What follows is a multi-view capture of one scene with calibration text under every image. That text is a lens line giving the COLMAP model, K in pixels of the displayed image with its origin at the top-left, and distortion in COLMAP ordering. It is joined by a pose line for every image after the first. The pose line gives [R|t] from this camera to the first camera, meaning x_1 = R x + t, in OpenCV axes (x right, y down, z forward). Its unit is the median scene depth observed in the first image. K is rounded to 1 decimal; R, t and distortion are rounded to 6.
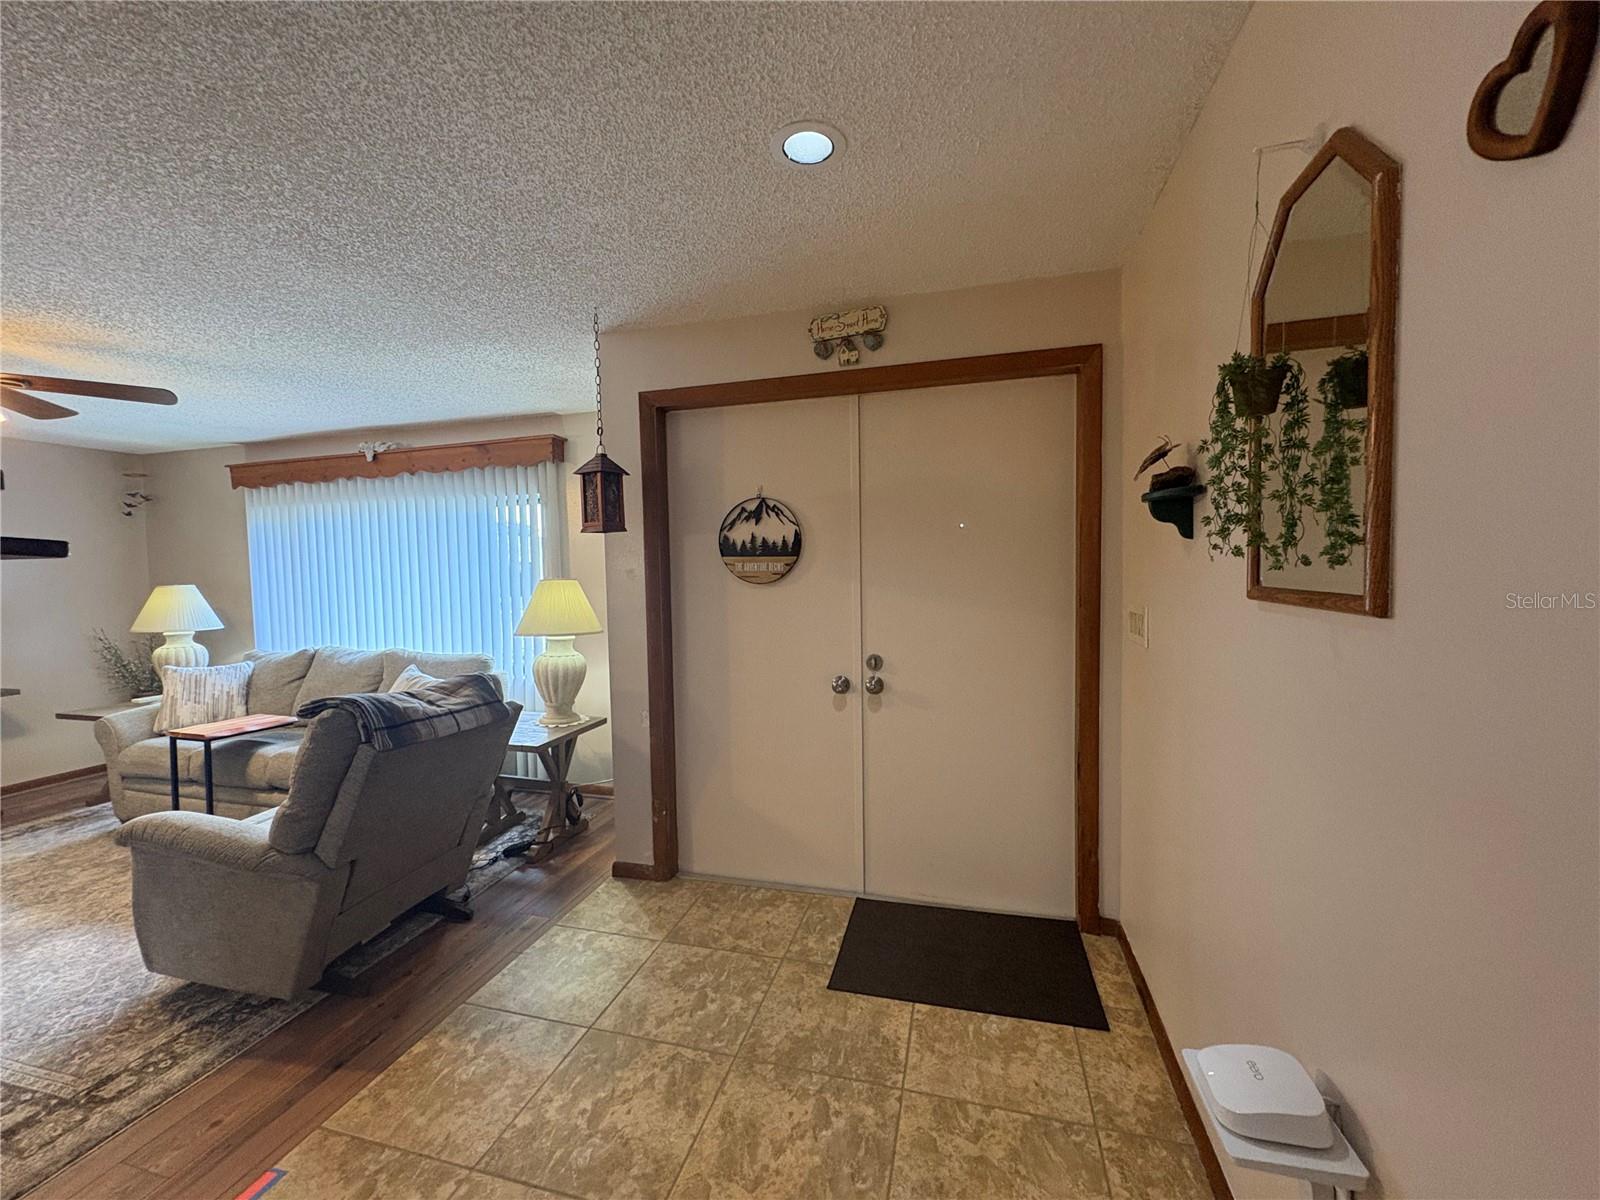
lens RADIAL K [[634.7, 0, 793.4], [0, 634.7, 599.4], [0, 0, 1]] dist [-0.000054, -0.000035]
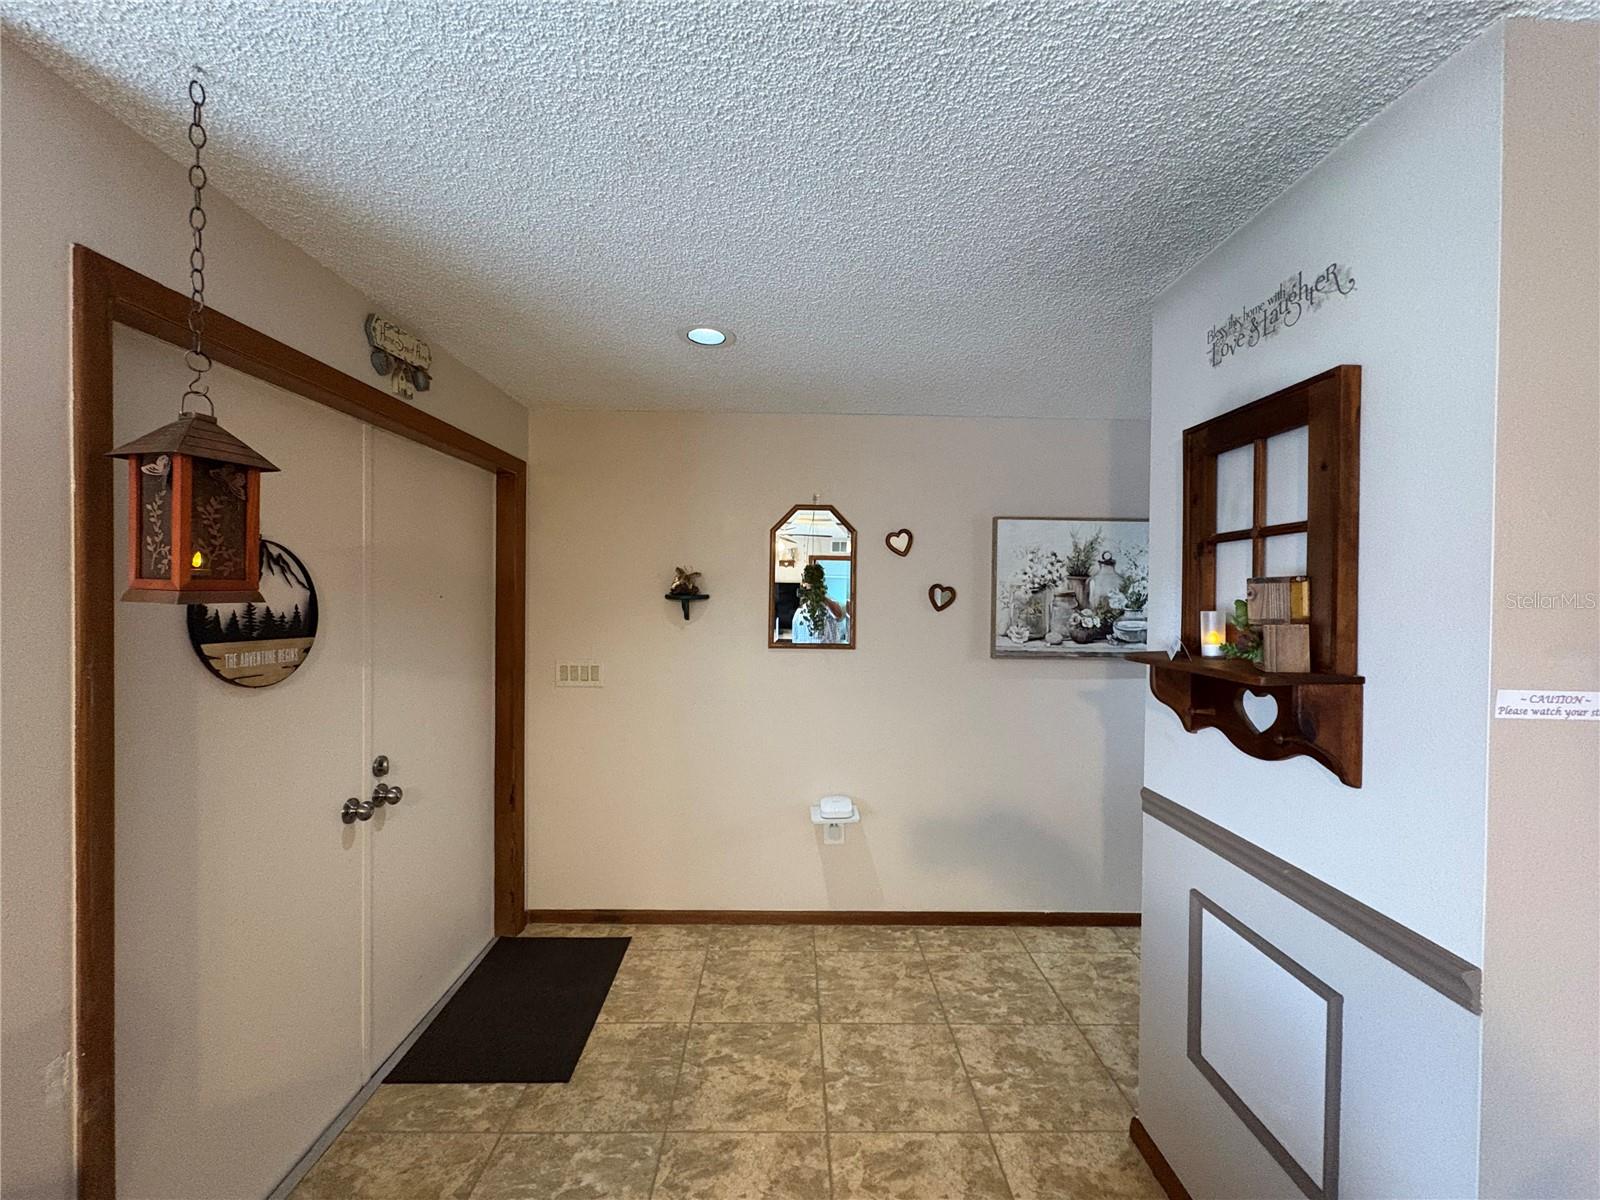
lens RADIAL K [[638.6, 0, 801.3], [0, 638.6, 601.5], [0, 0, 1]] dist [0.000711, 0.000108]
pose [[-0.282733, 0.004861, 0.959186, -0.902444], [0.042777, 0.999056, 0.007546, -0.103188], [-0.958244, 0.043164, -0.282675, 0.824473]]
